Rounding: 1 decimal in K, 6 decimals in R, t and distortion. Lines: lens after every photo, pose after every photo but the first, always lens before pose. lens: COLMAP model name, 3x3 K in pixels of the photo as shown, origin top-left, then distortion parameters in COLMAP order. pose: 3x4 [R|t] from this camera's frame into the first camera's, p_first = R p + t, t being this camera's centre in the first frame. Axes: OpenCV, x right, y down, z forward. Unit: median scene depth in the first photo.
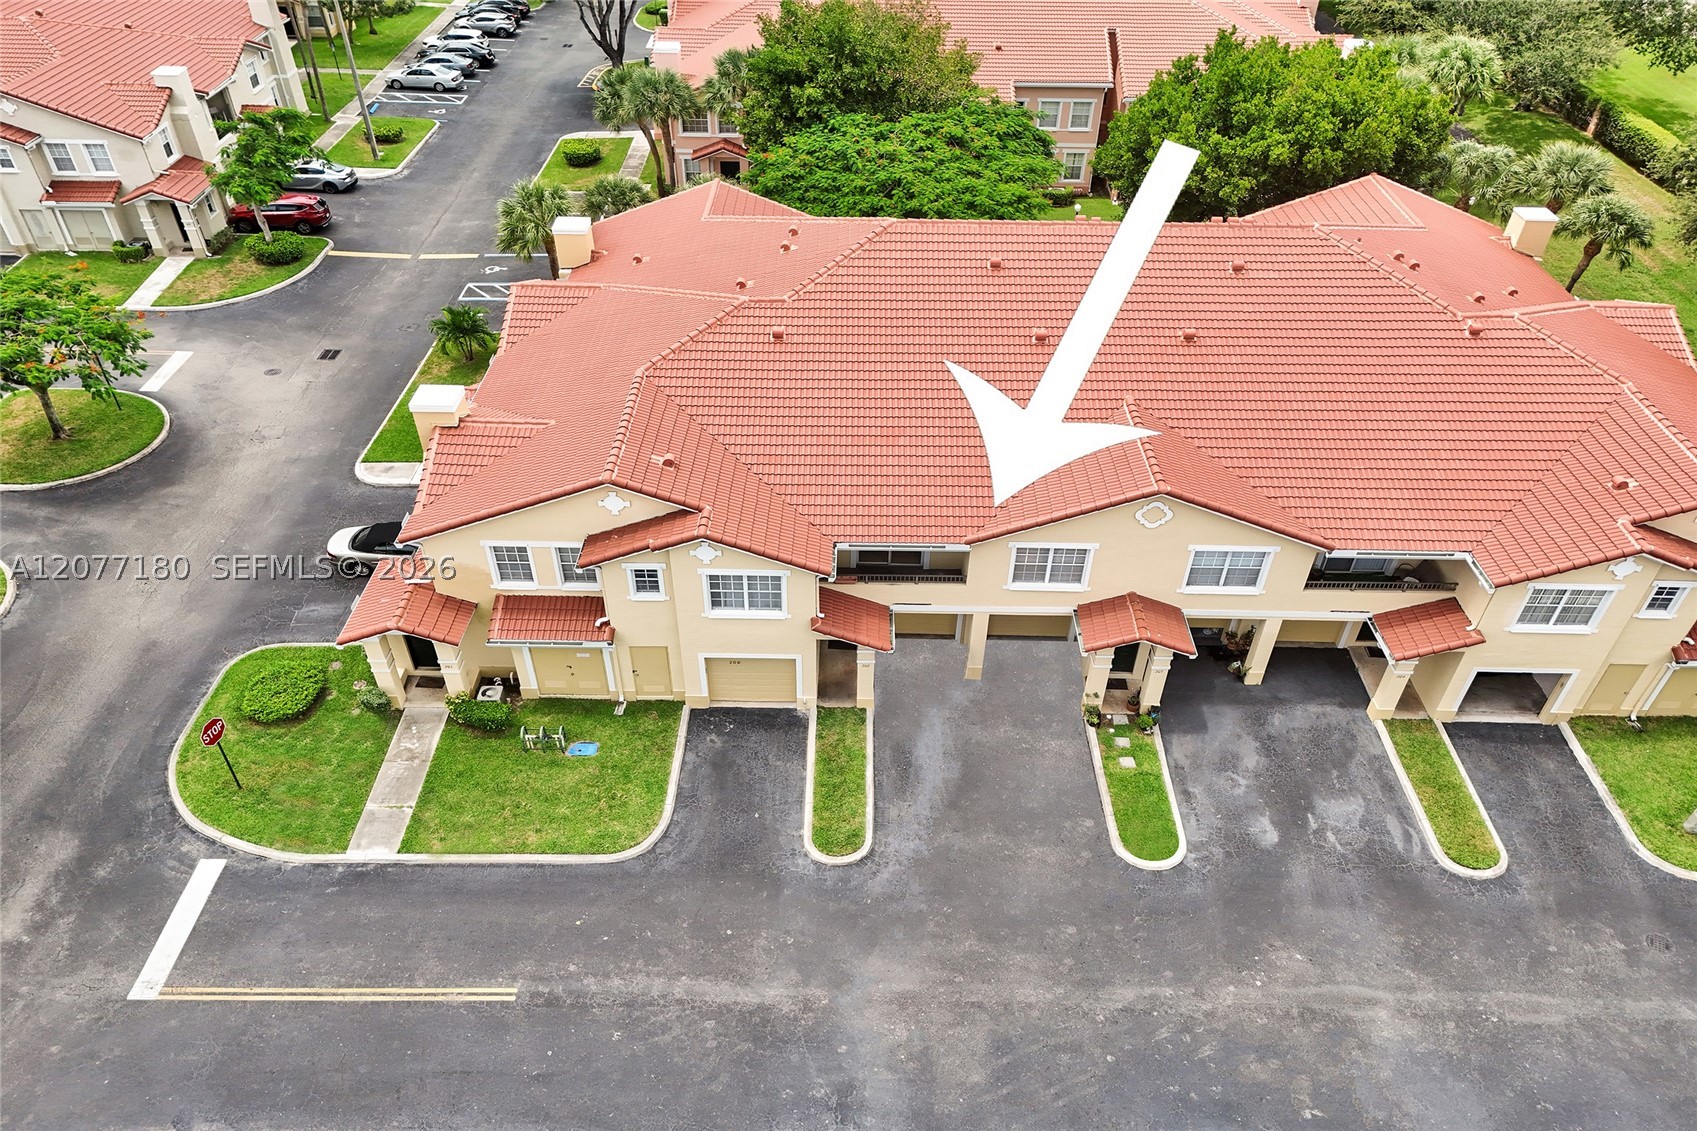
lens RADIAL K [[1123.6, 0, 848.5], [0, 1123.6, 565.5], [0, 0, 1]] dist [0.070174, -0.055391]
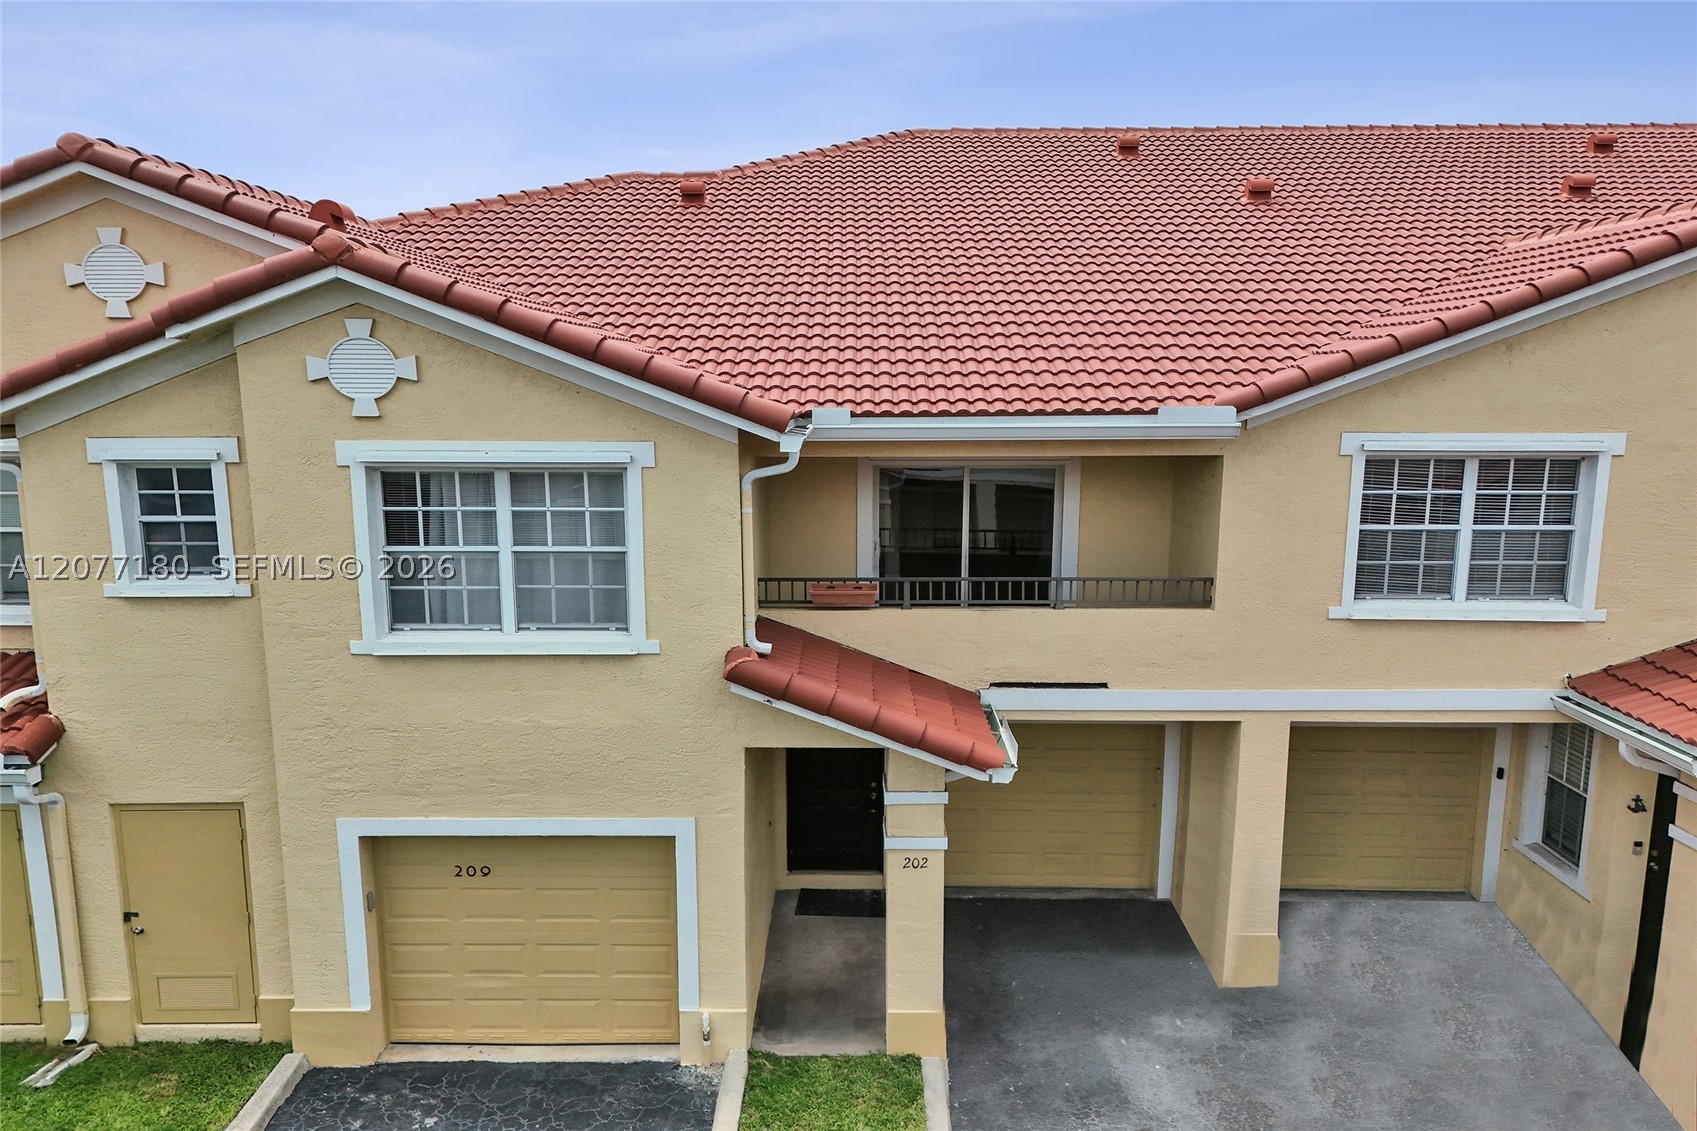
lens RADIAL K [[1123.6, 0, 848.5], [0, 1123.6, 565.5], [0, 0, 1]] dist [0.070174, -0.055391]
pose [[0.999944, -0.009956, 0.003634, -0.002027], [0.010457, 0.870835, -0.491464, 0.179391], [0.001729, 0.491474, 0.870890, 0.761486]]
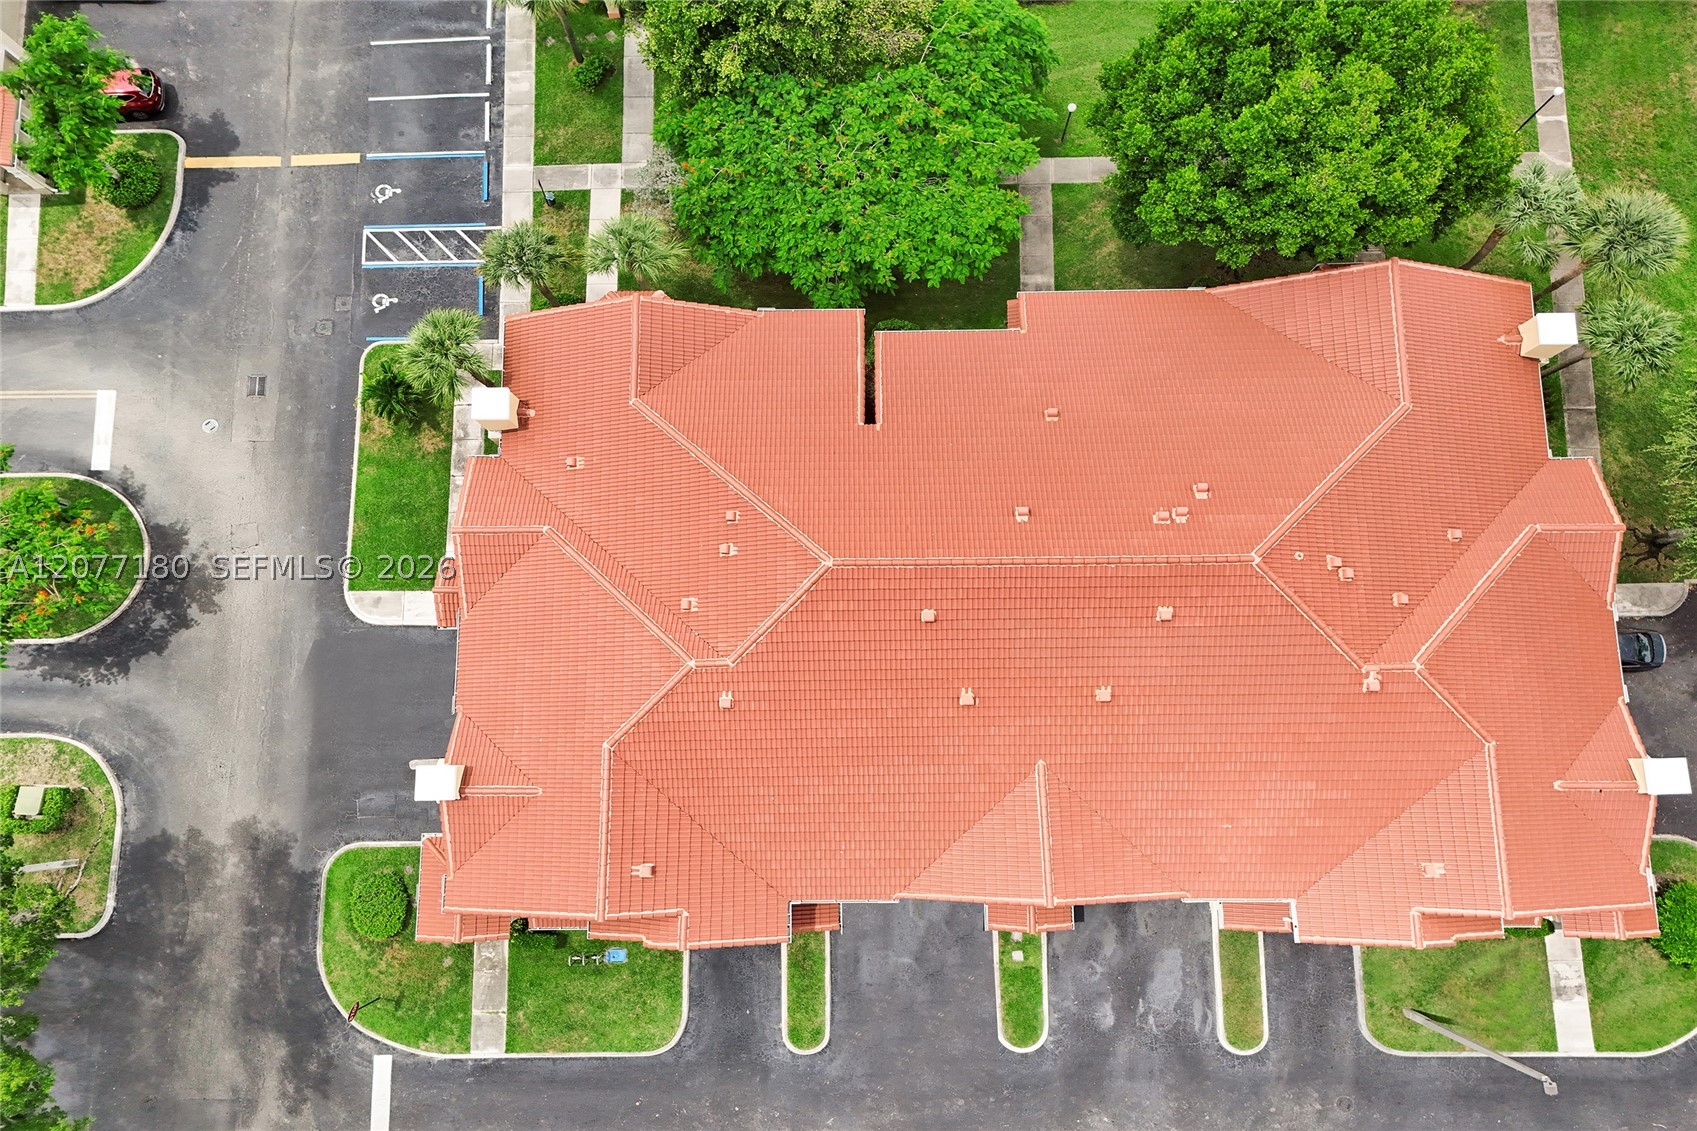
lens RADIAL K [[1123.6, 0, 848.5], [0, 1123.6, 565.5], [0, 0, 1]] dist [0.070174, -0.055391]
pose [[0.999361, -0.027482, -0.022845, 0.092669], [0.035721, 0.748795, 0.661839, -1.139586], [-0.001083, -0.662232, 0.749298, 0.307087]]
